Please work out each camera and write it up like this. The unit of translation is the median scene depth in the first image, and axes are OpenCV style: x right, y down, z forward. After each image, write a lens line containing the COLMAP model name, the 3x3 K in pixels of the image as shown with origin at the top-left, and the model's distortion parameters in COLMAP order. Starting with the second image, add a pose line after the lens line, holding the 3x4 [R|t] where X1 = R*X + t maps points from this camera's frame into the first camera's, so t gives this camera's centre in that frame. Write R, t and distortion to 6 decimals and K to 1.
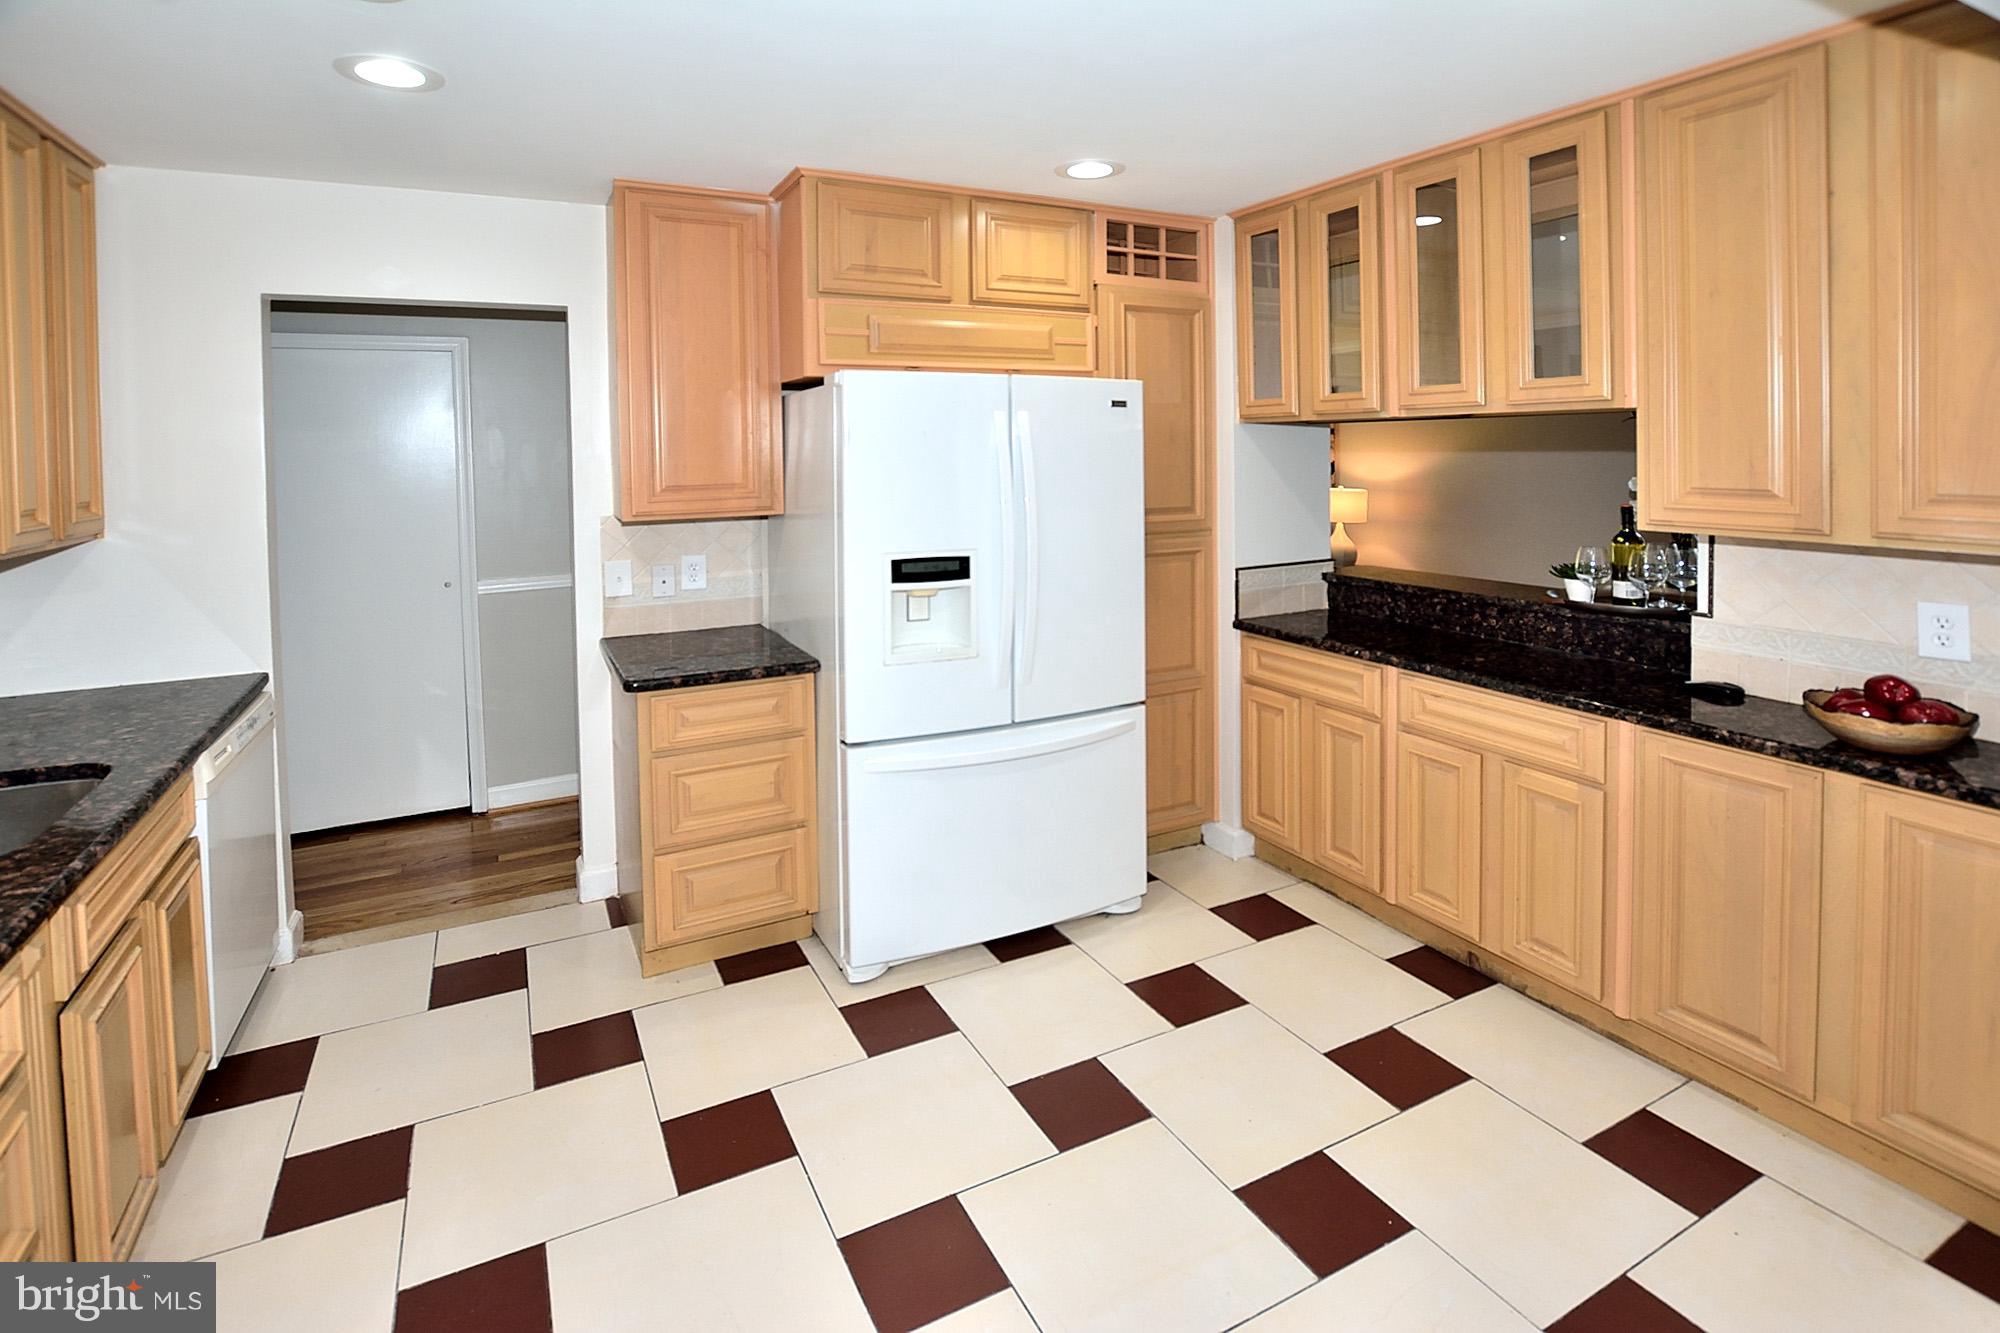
lens RADIAL K [[981.4, 0, 989.4], [0, 981.4, 435.1], [0, 0, 1]] dist [-0.017527, -0.000583]
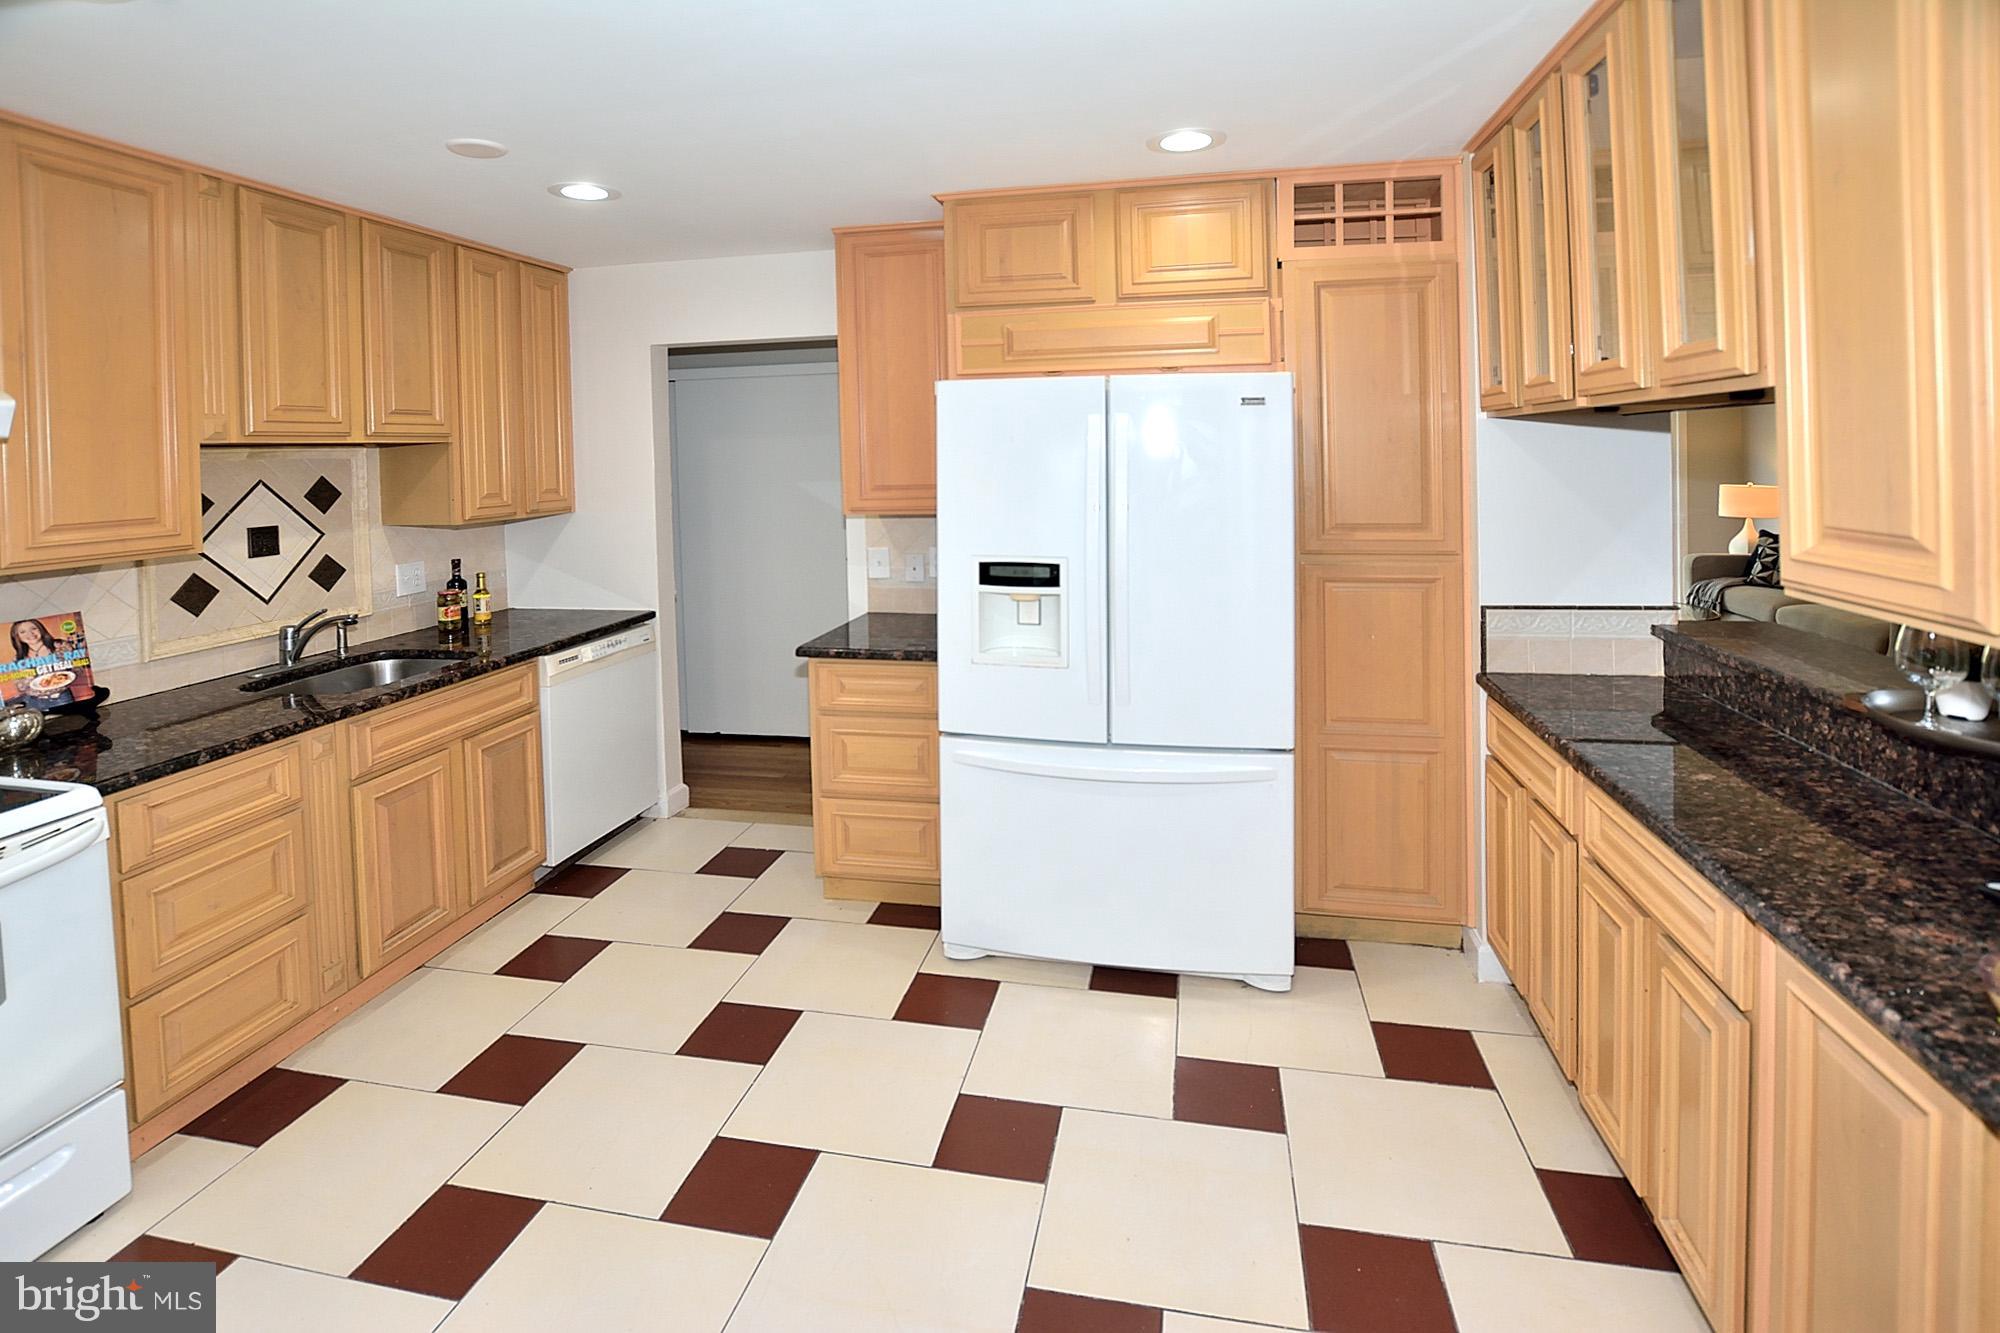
lens RADIAL K [[981.4, 0, 989.4], [0, 981.4, 435.1], [0, 0, 1]] dist [-0.017527, -0.000583]
pose [[0.774133, -0.012286, -0.632904, 0.505771], [0.017060, 0.999853, 0.001458, -0.007161], [0.632794, -0.011925, 0.774229, 0.184985]]
